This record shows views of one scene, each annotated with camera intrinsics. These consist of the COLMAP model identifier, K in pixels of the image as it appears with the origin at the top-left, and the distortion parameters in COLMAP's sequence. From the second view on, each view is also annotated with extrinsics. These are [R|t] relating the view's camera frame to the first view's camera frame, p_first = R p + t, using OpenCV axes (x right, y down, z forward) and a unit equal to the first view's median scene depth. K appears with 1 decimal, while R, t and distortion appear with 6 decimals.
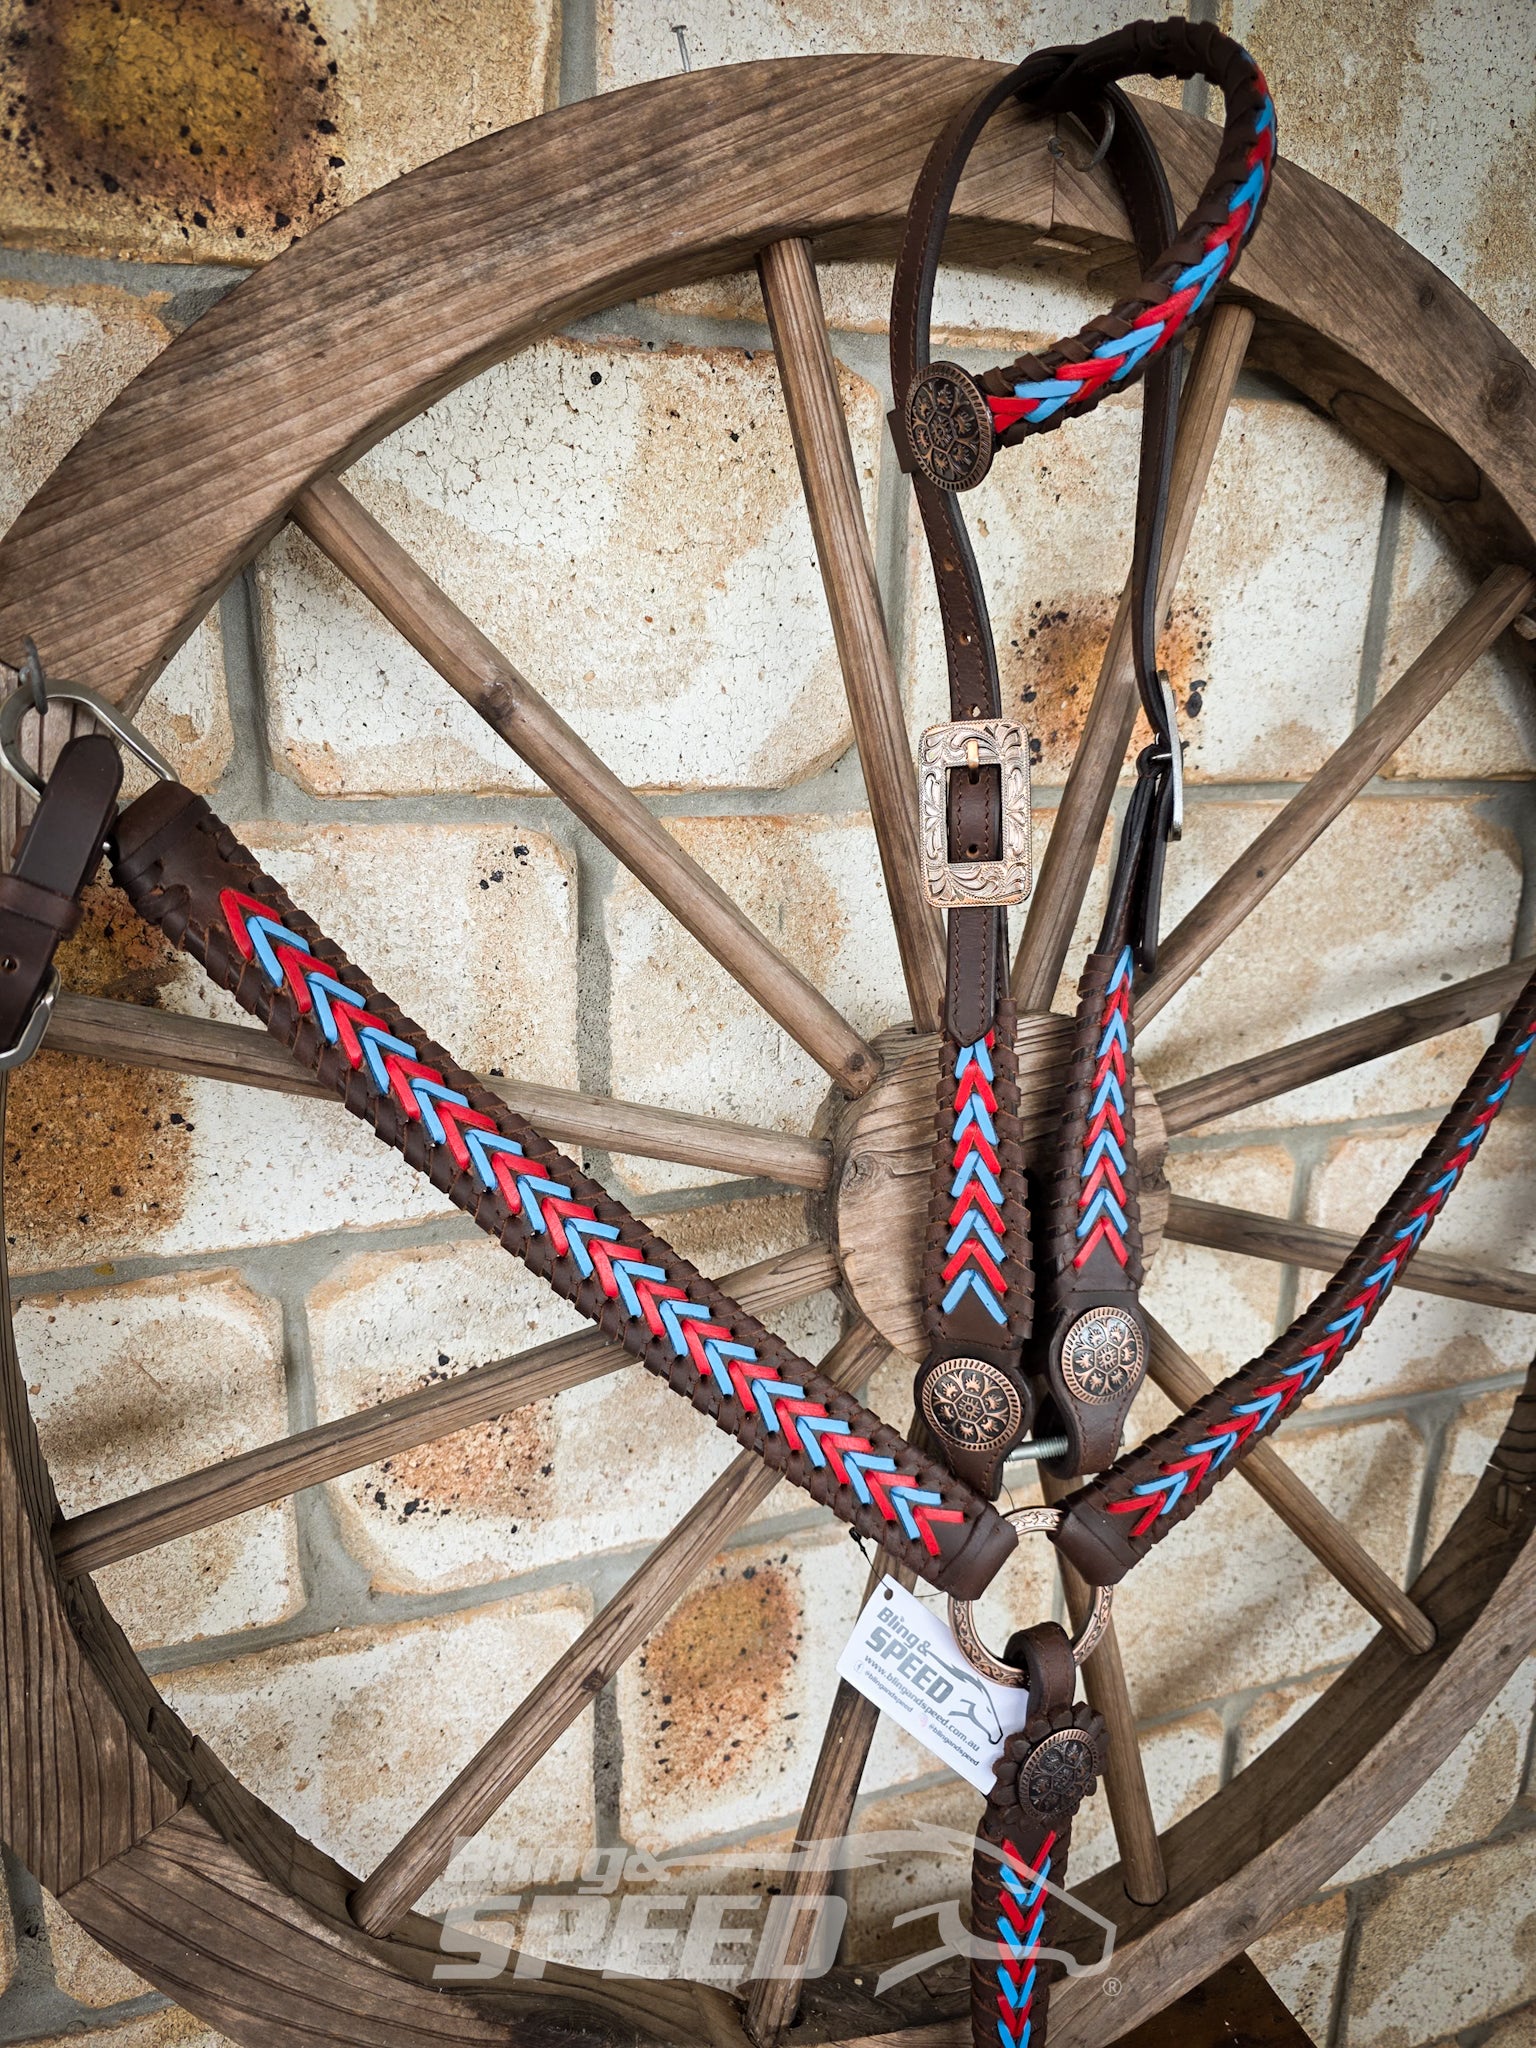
lens RADIAL K [[1410.0, 0, 772.0], [0, 1410.0, 1023.6], [0, 0, 1]] dist [0.036172, -0.043092]
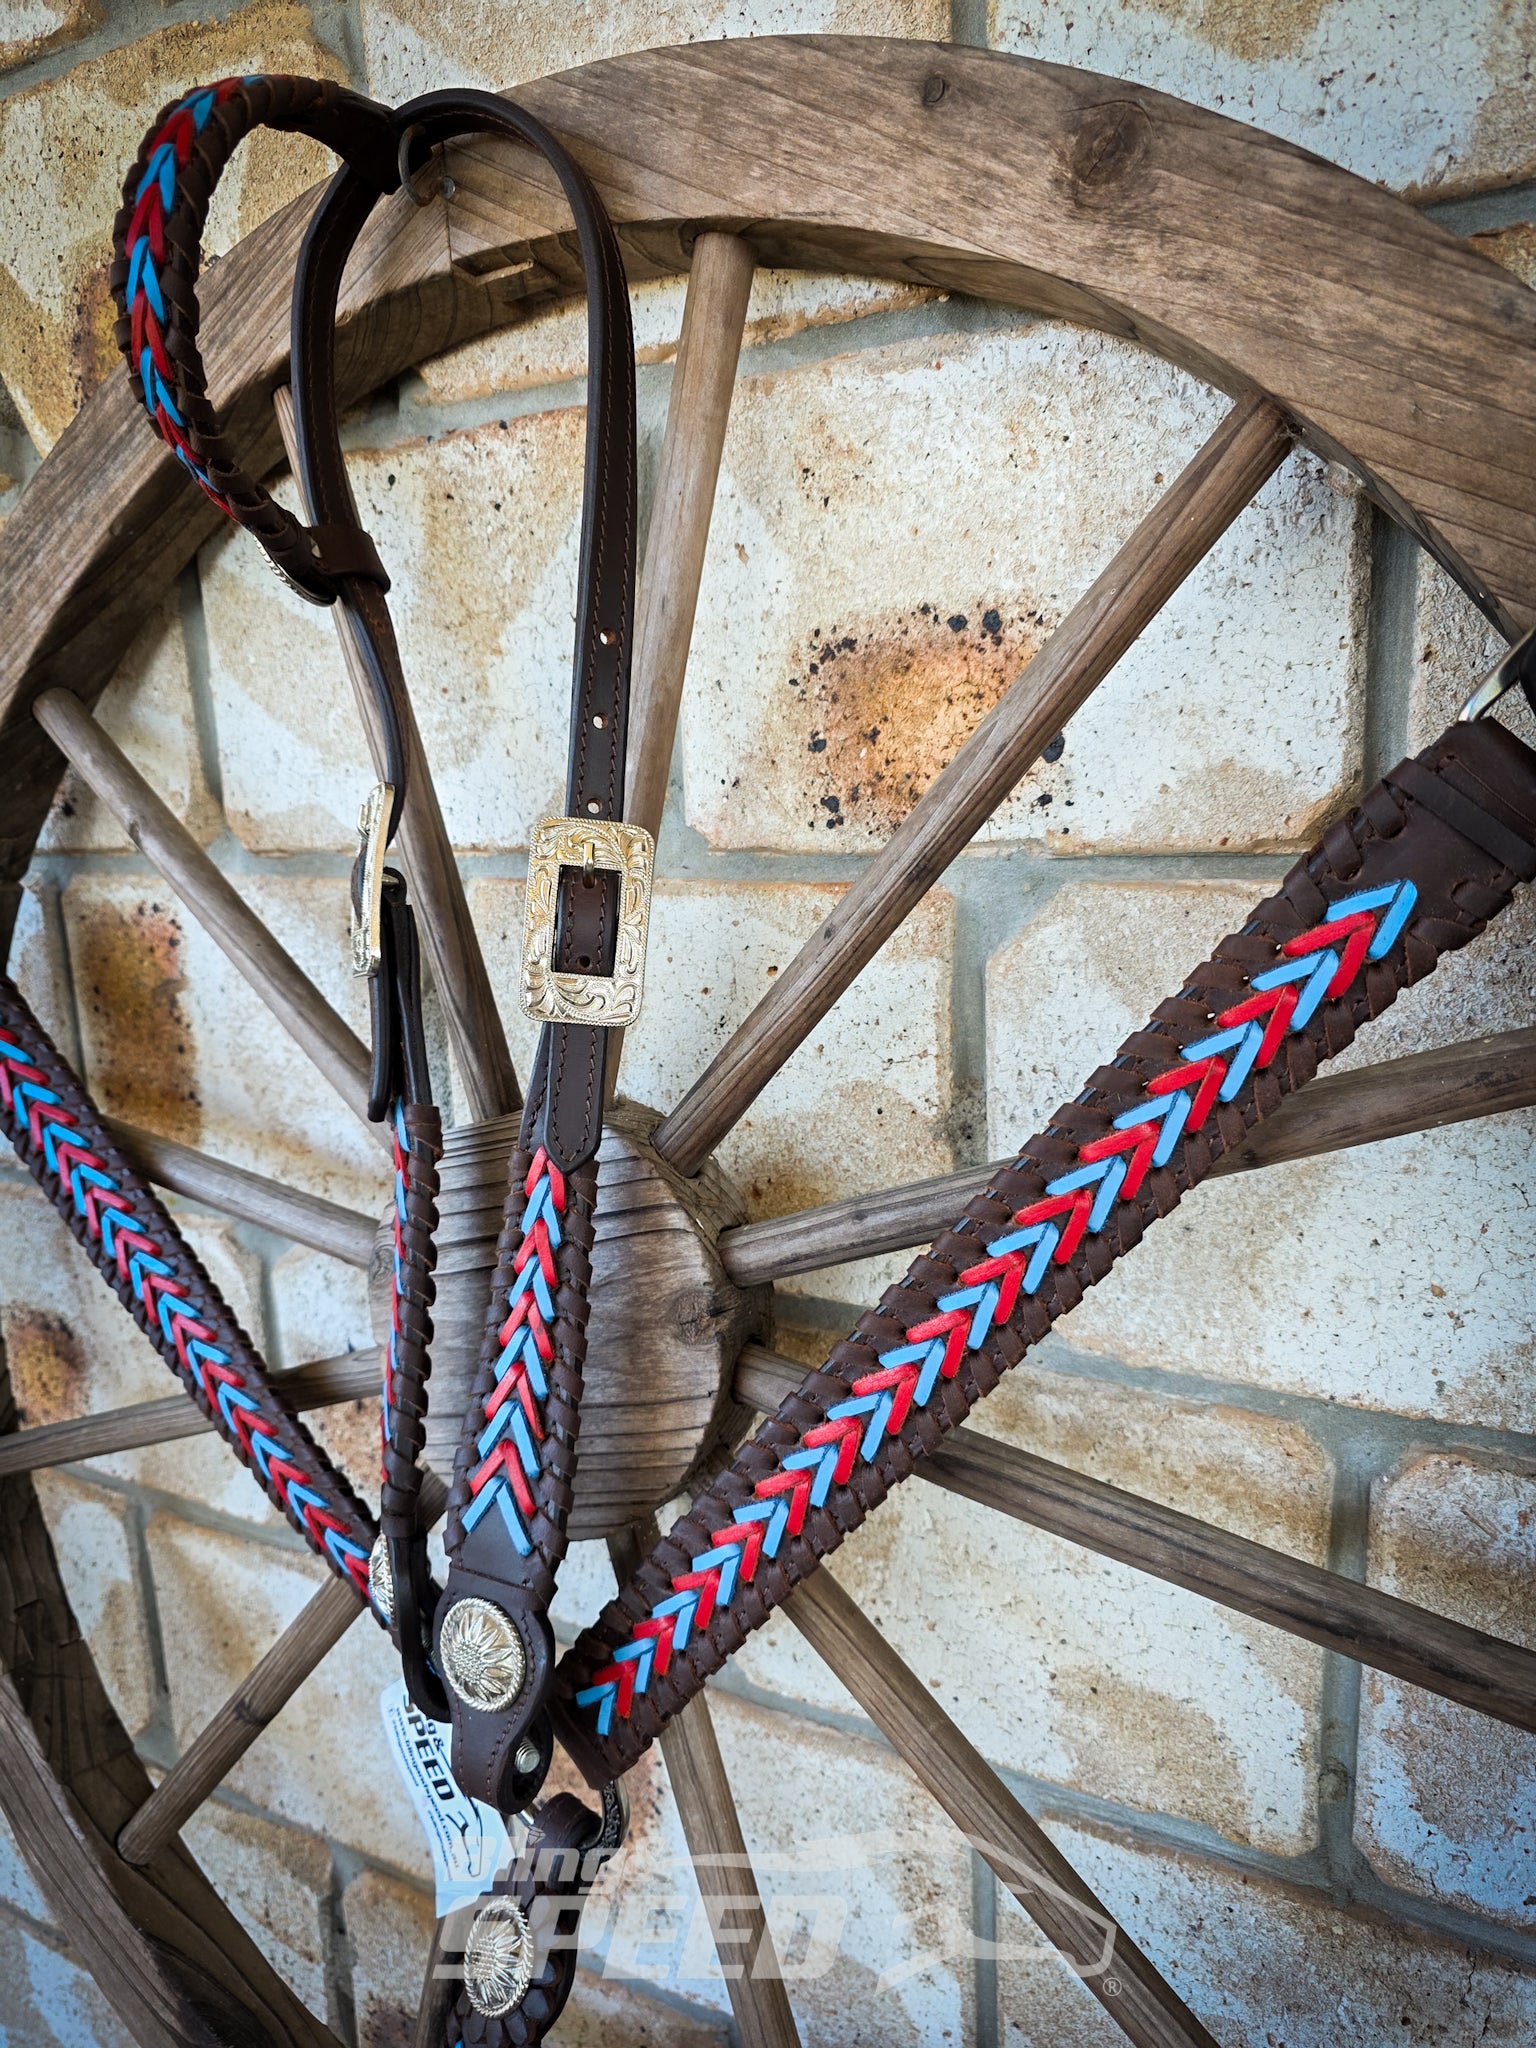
lens RADIAL K [[1410.0, 0, 750.4], [0, 1410.0, 1036.0], [0, 0, 1]] dist [0.036172, -0.043092]
pose [[0.646919, 0.098444, -0.756177, 0.868629], [-0.152499, 0.988302, -0.001801, -0.061599], [0.747154, 0.116481, 0.654364, 0.495298]]
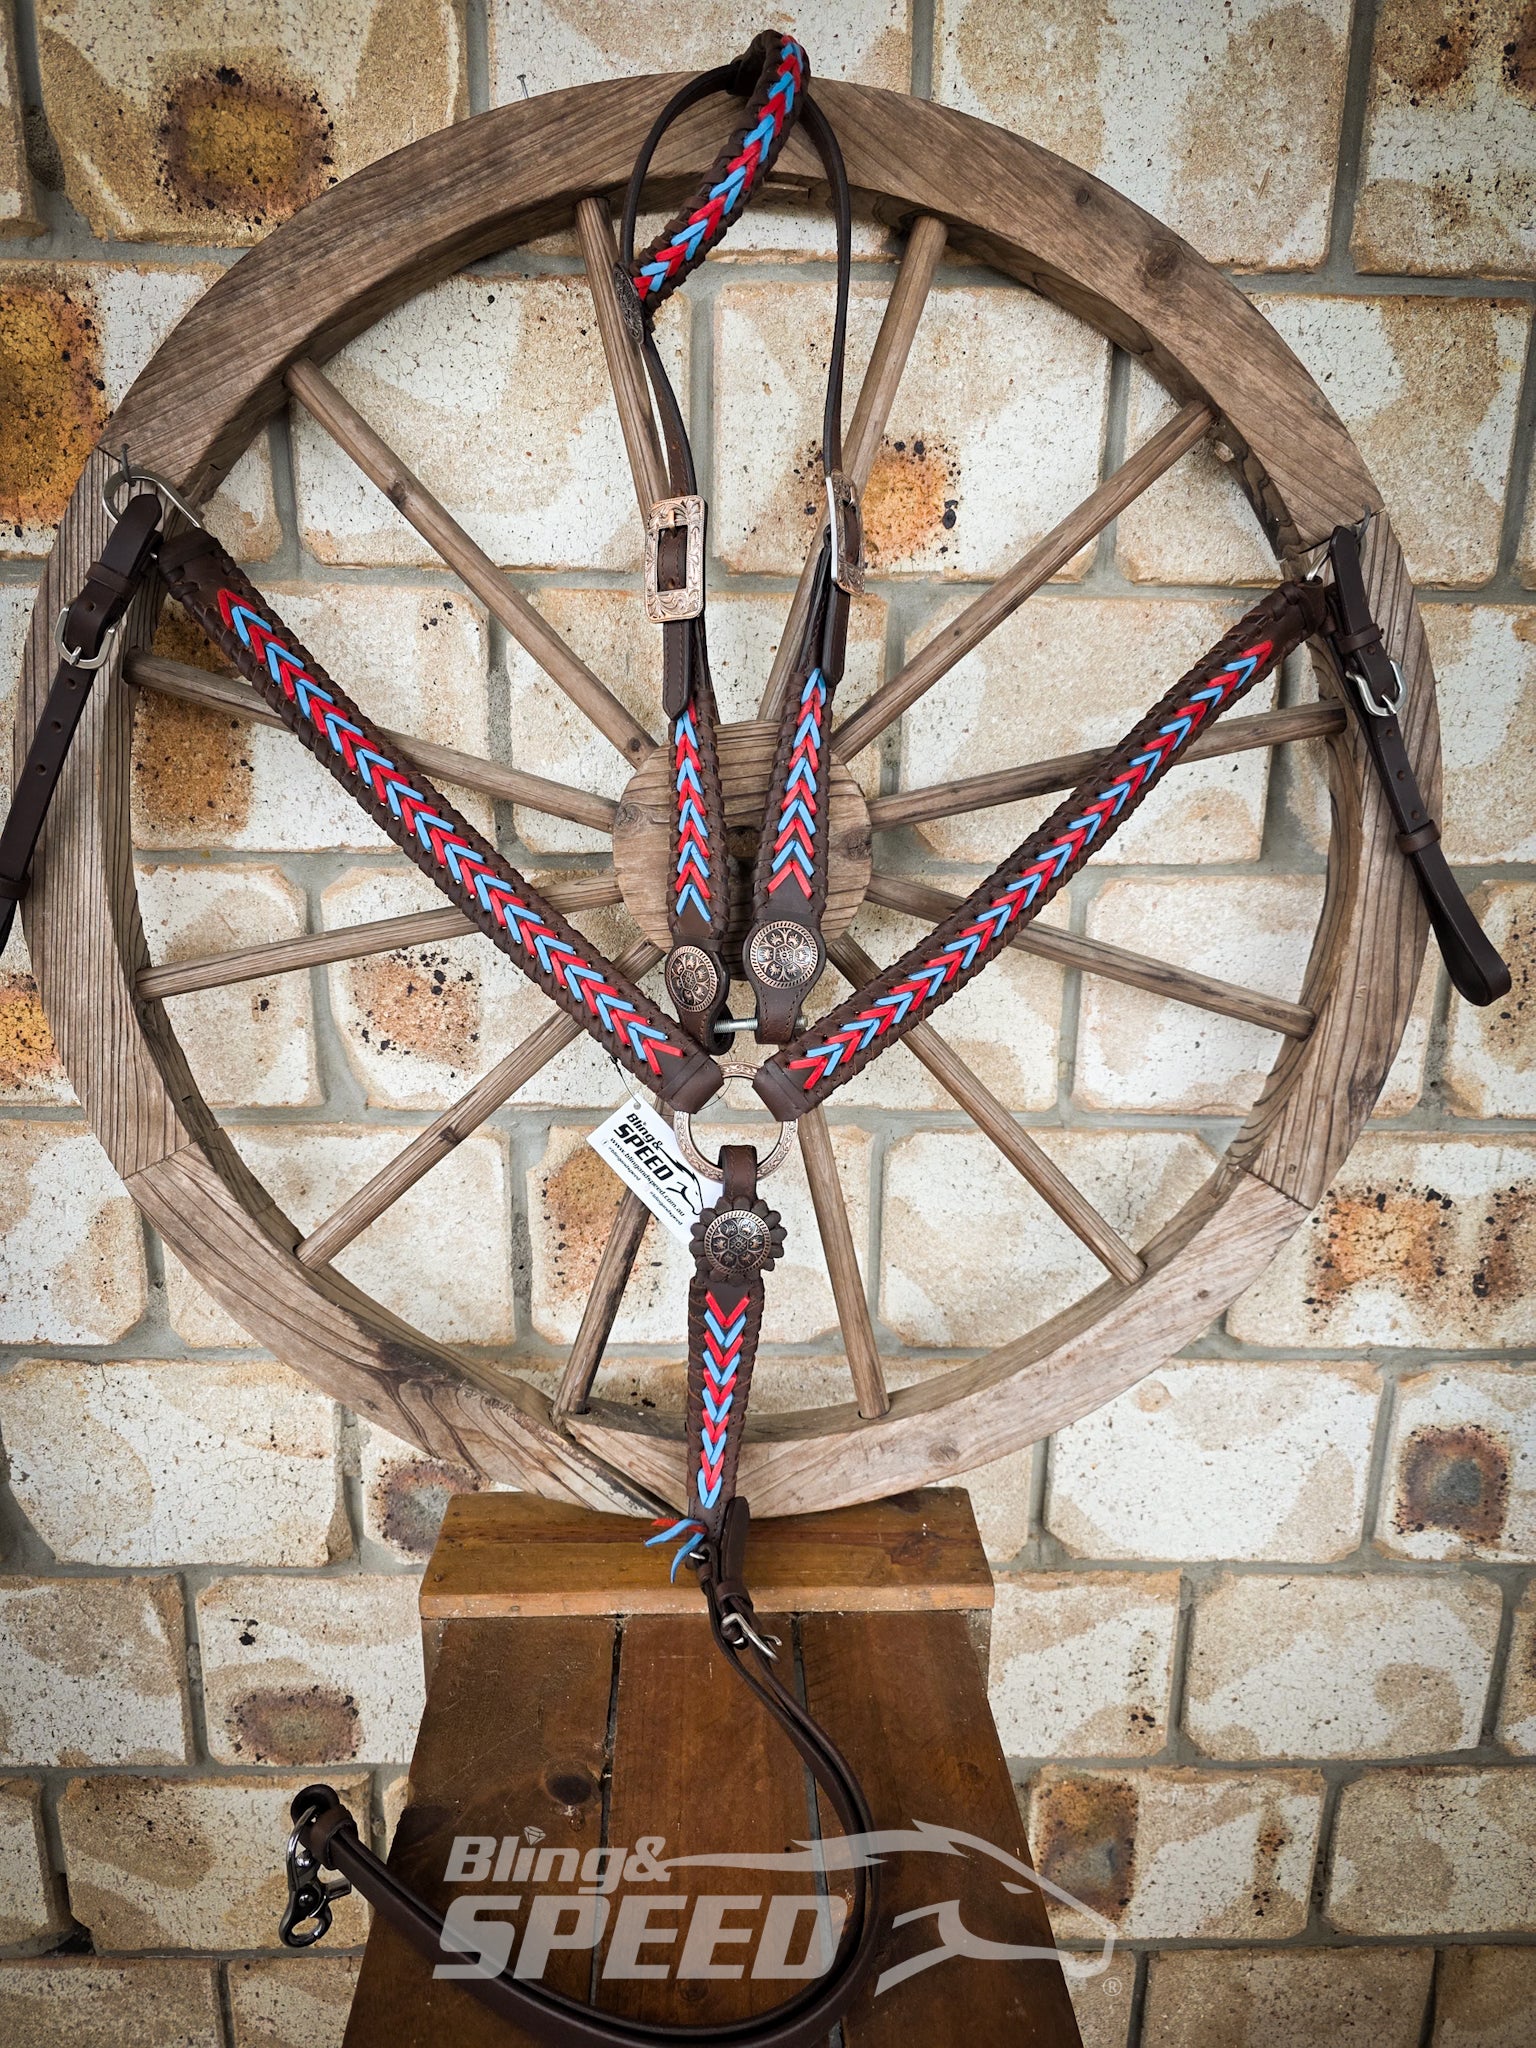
lens RADIAL K [[1410.0, 0, 775.7], [0, 1410.0, 1023.4], [0, 0, 1]] dist [0.036172, -0.043092]
pose [[0.948501, 0.076254, -0.307459, 0.680505], [-0.081157, 0.996696, -0.003173, 0.313458], [0.306201, 0.027962, 0.951556, -0.372511]]
